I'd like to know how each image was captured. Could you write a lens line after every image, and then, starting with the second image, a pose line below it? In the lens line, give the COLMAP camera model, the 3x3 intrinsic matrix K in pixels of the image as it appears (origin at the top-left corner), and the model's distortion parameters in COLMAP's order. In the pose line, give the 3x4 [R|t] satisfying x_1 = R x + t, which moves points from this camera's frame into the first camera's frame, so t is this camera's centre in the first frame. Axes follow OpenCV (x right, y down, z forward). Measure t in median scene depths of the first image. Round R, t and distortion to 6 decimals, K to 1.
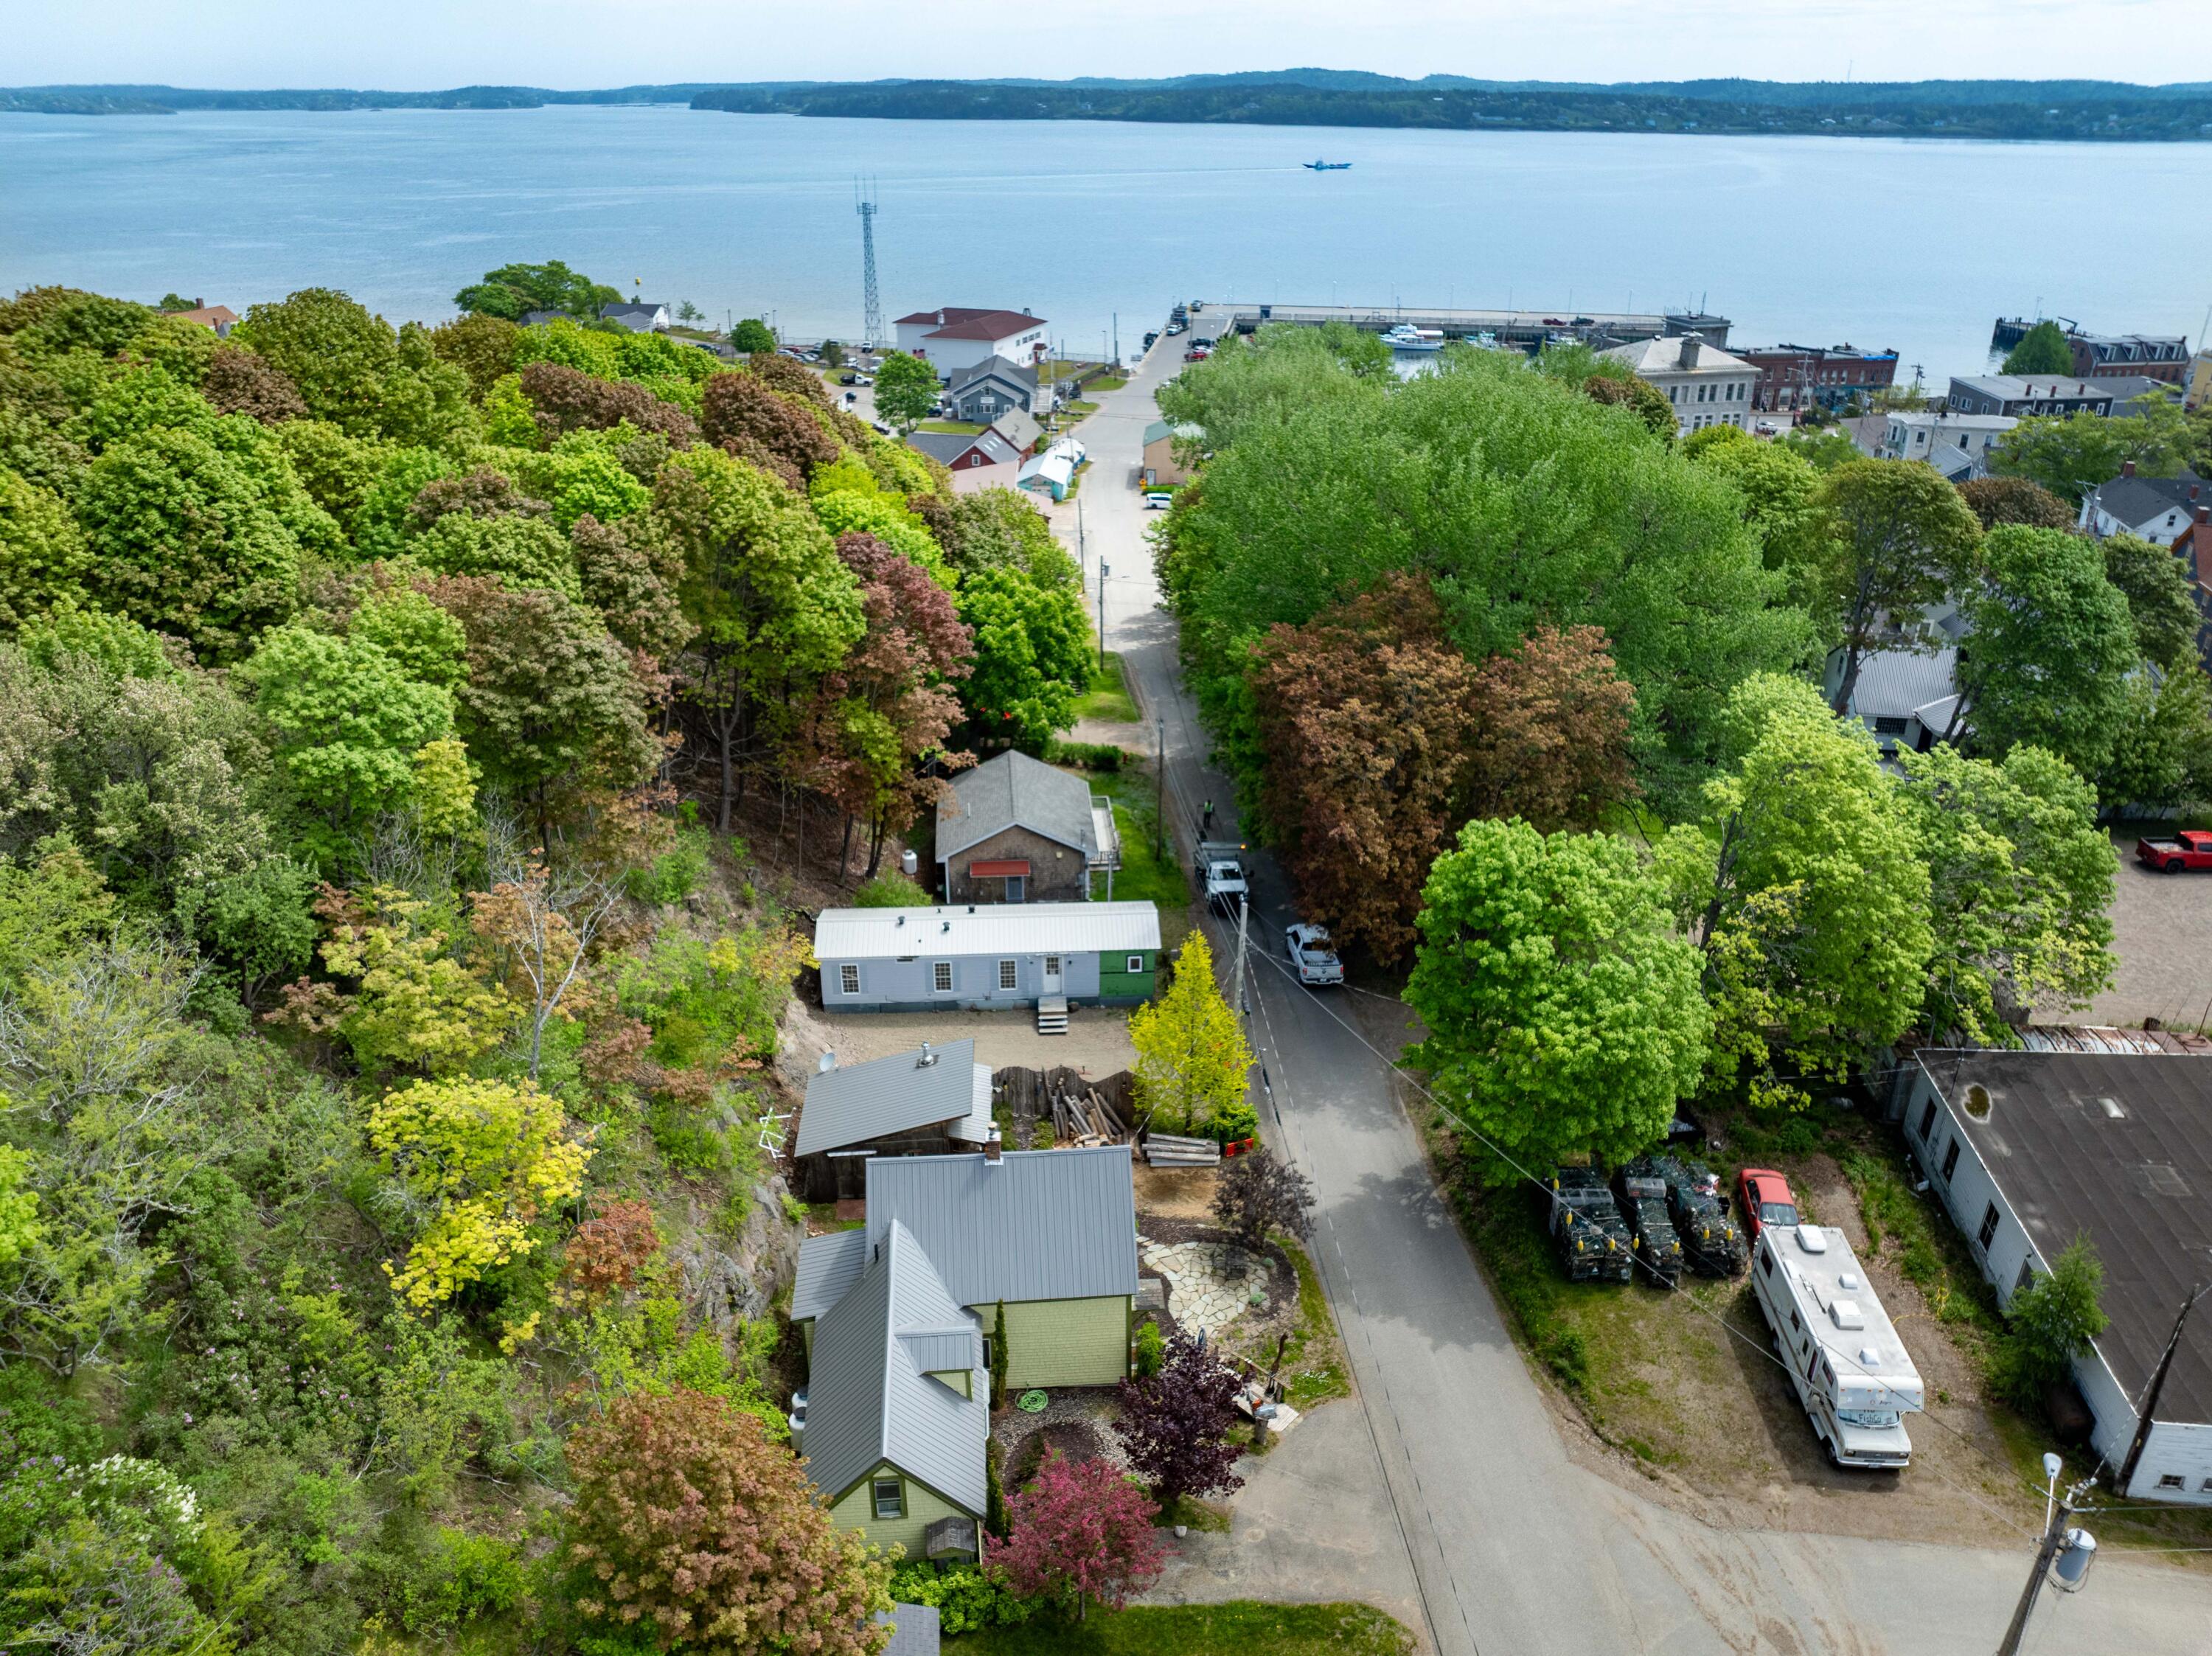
lens RADIAL K [[1566.7, 0, 1109.2], [0, 1566.7, 828.8], [0, 0, 1]] dist [-0.038757, 0.008596]
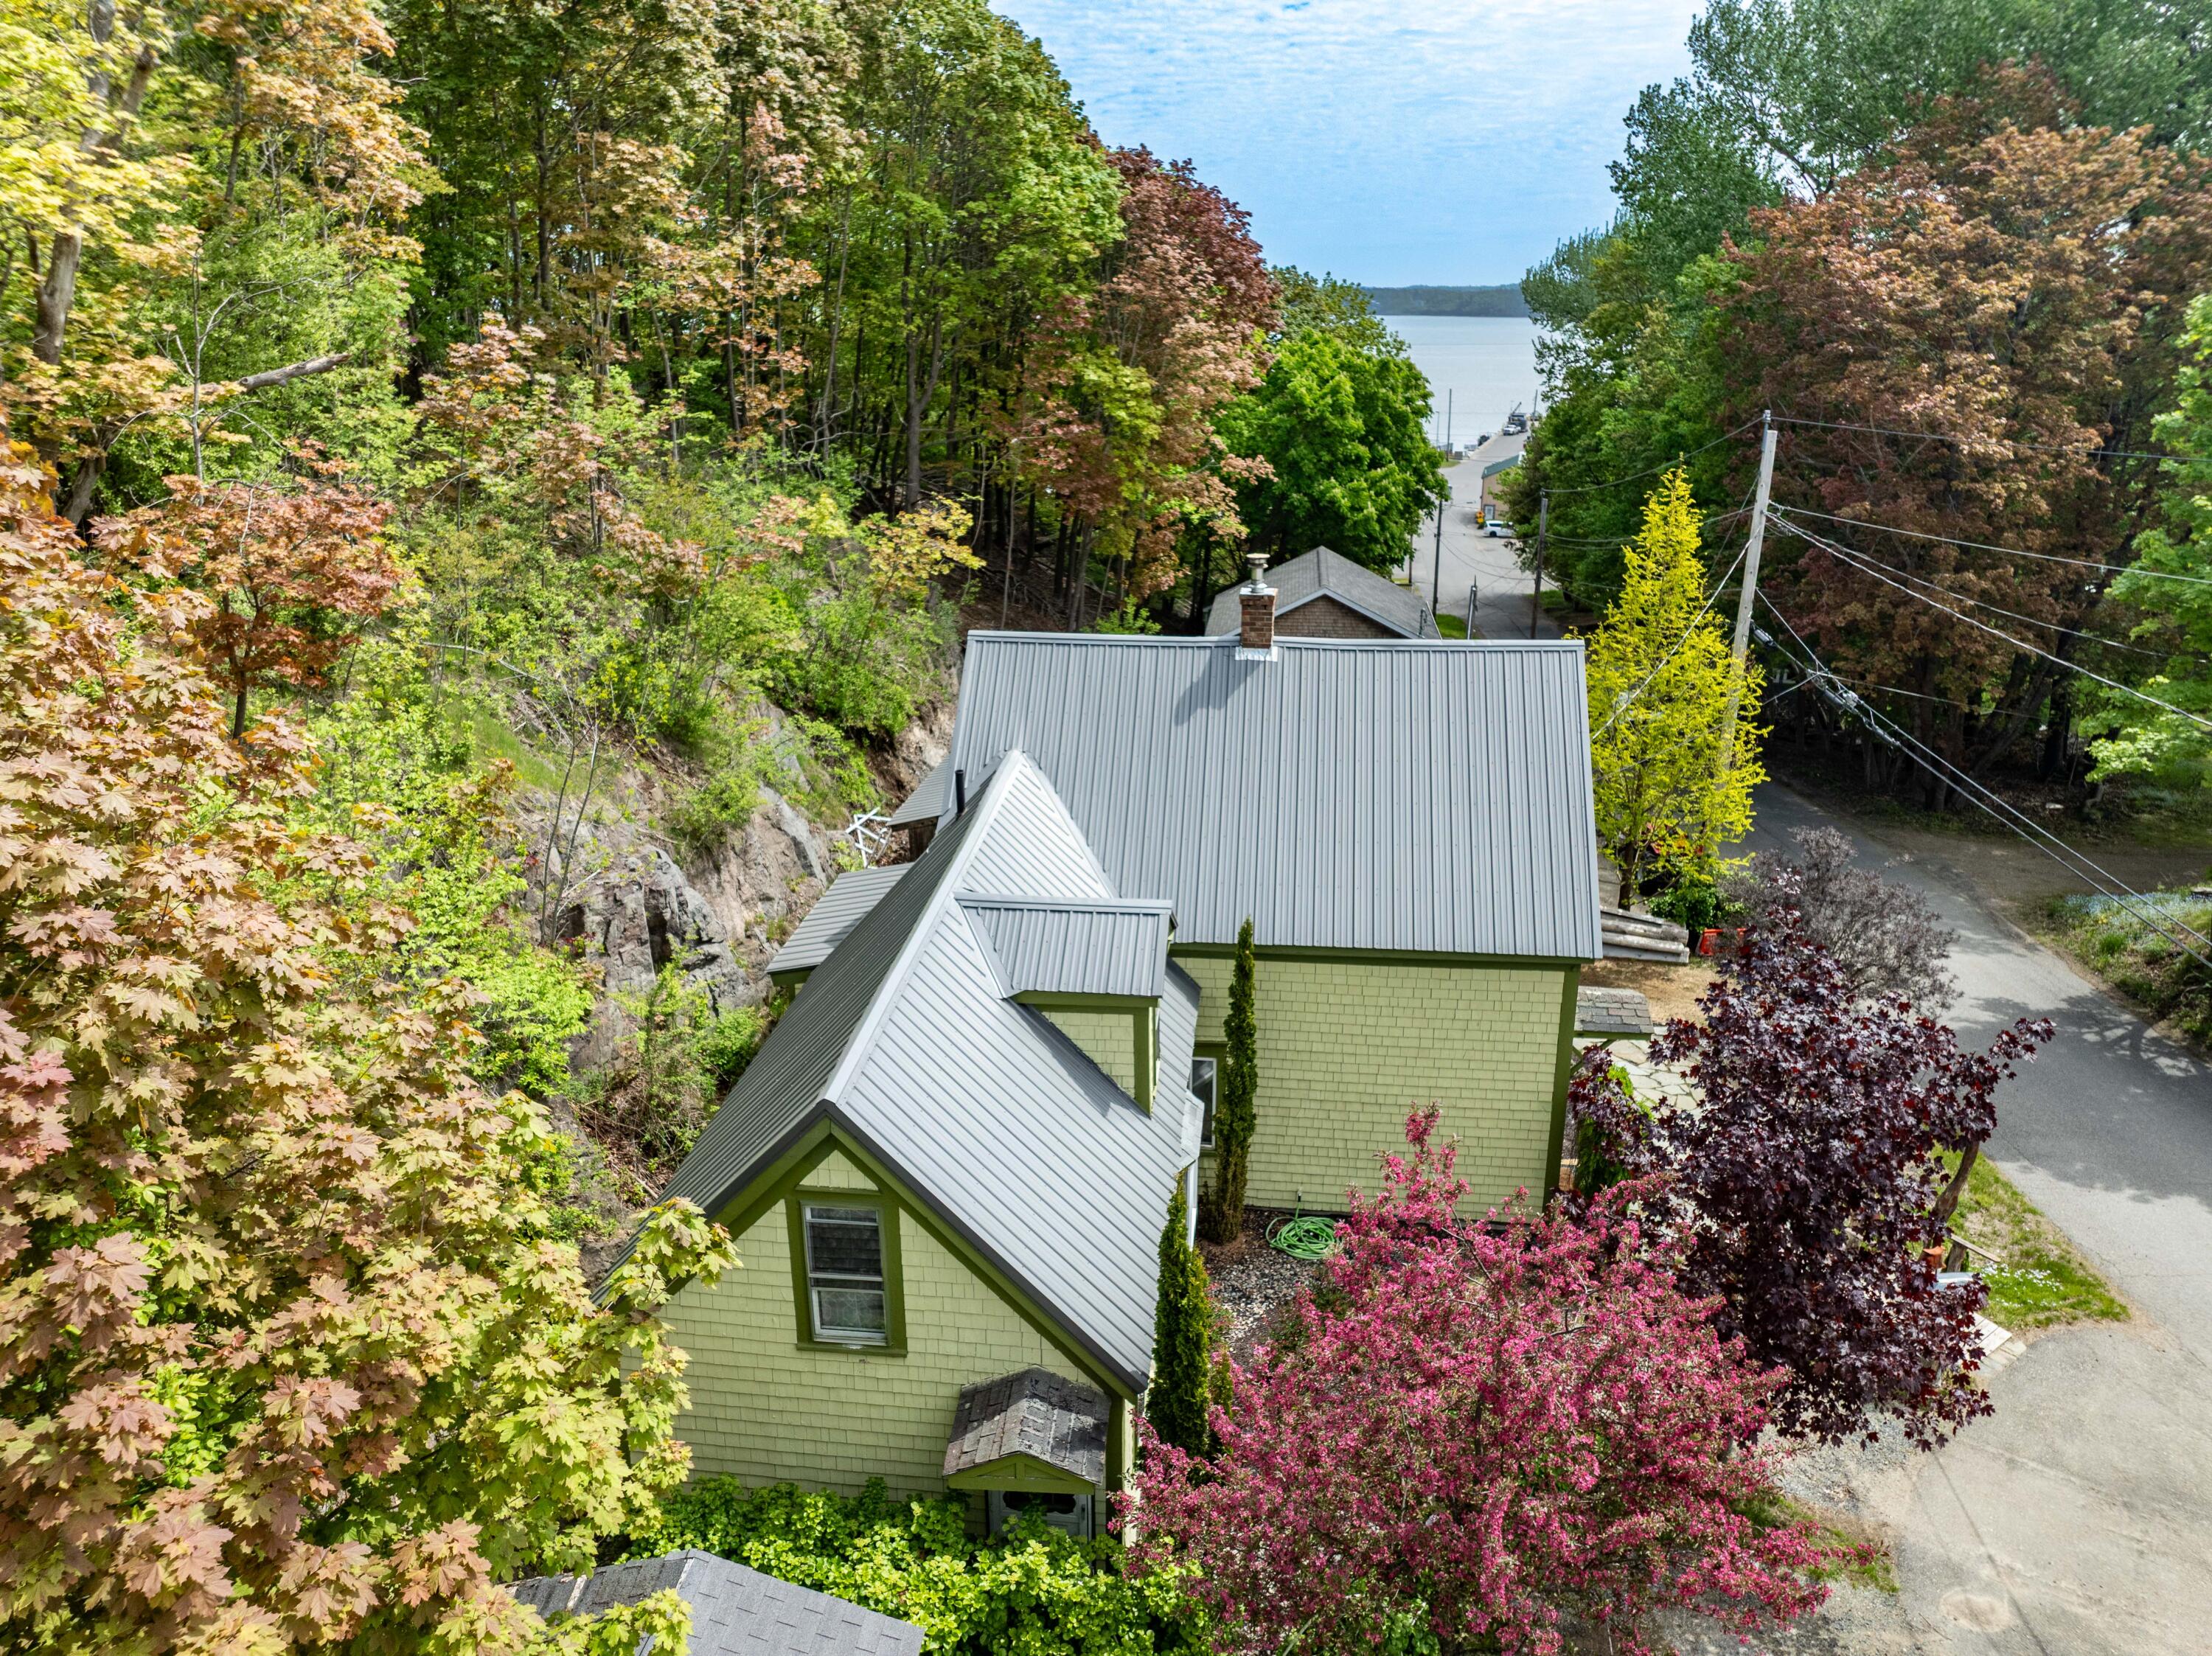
lens RADIAL K [[1566.7, 0, 1107.0], [0, 1566.7, 830.6], [0, 0, 1]] dist [-0.038757, 0.008596]
pose [[0.980023, 0.060227, -0.189547, -0.021403], [-0.082148, 0.990531, -0.110002, 0.224484], [0.181127, 0.123375, 0.975690, 0.416125]]
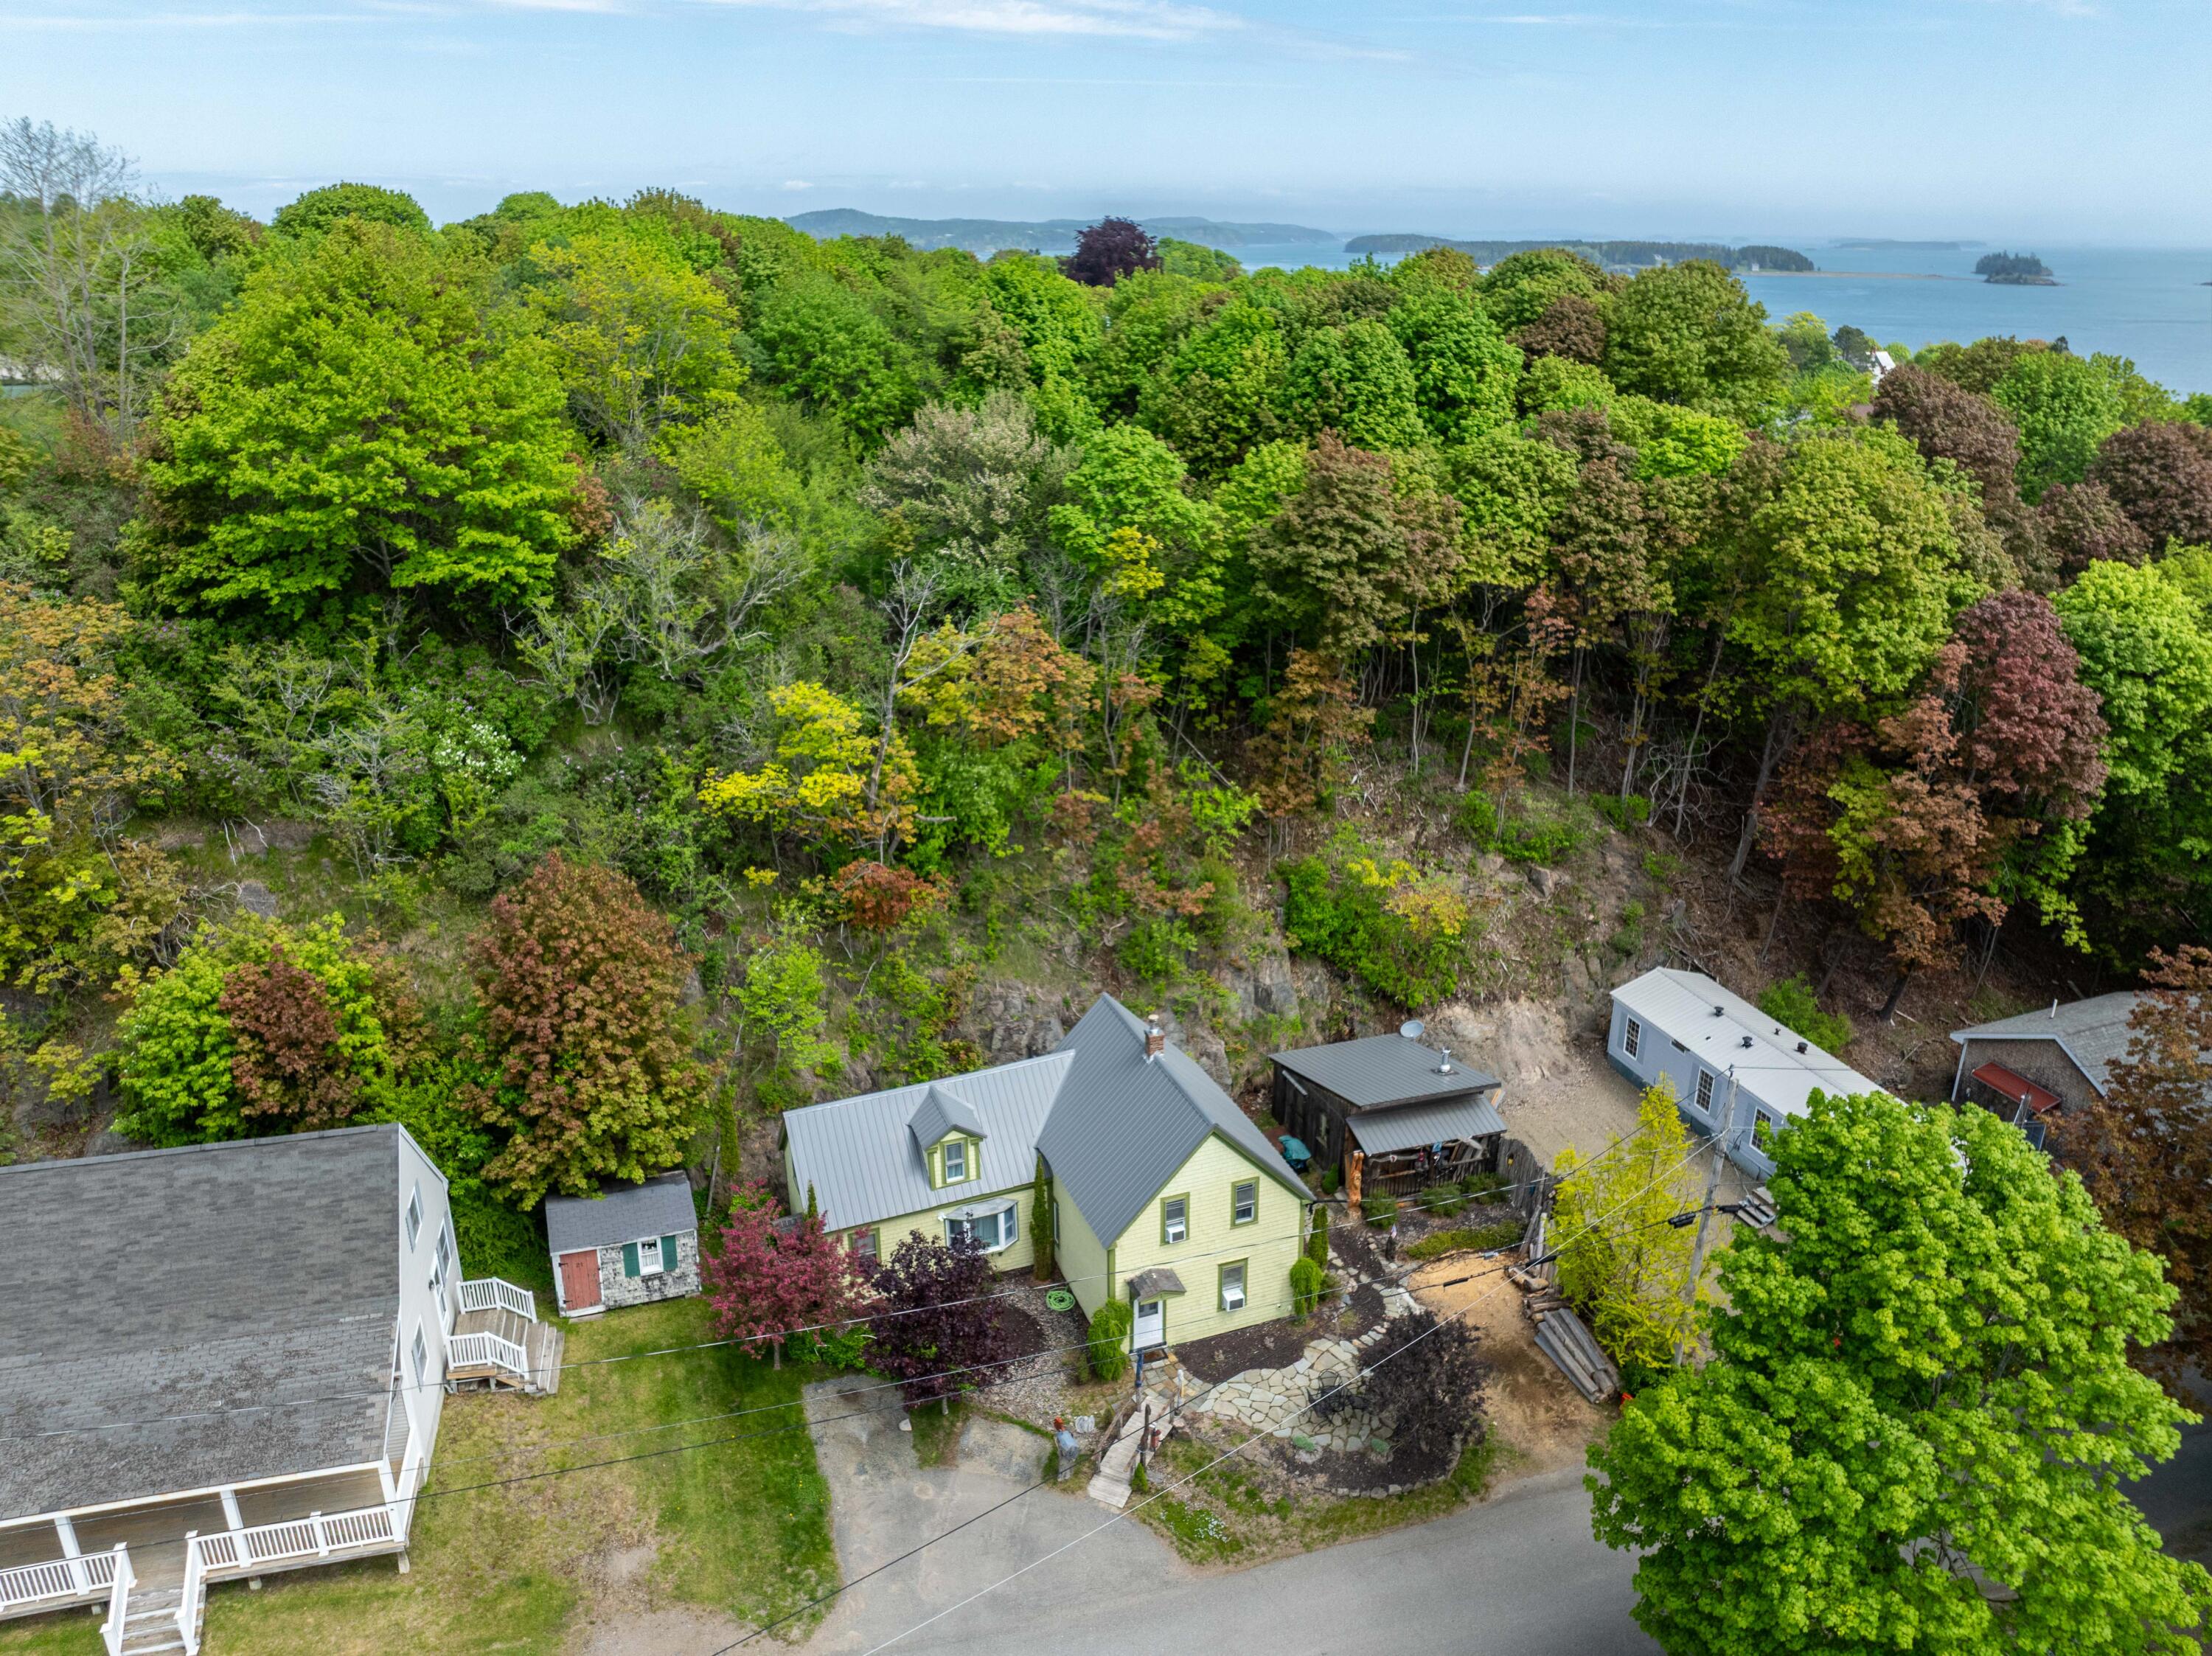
lens RADIAL K [[1566.7, 0, 1091.5], [0, 1566.7, 819.0], [0, 0, 1]] dist [-0.038757, 0.008596]
pose [[0.275113, 0.336193, -0.900715, 0.508887], [-0.415087, 0.886584, 0.204135, -0.064209], [0.867189, 0.317715, 0.383460, 0.408454]]
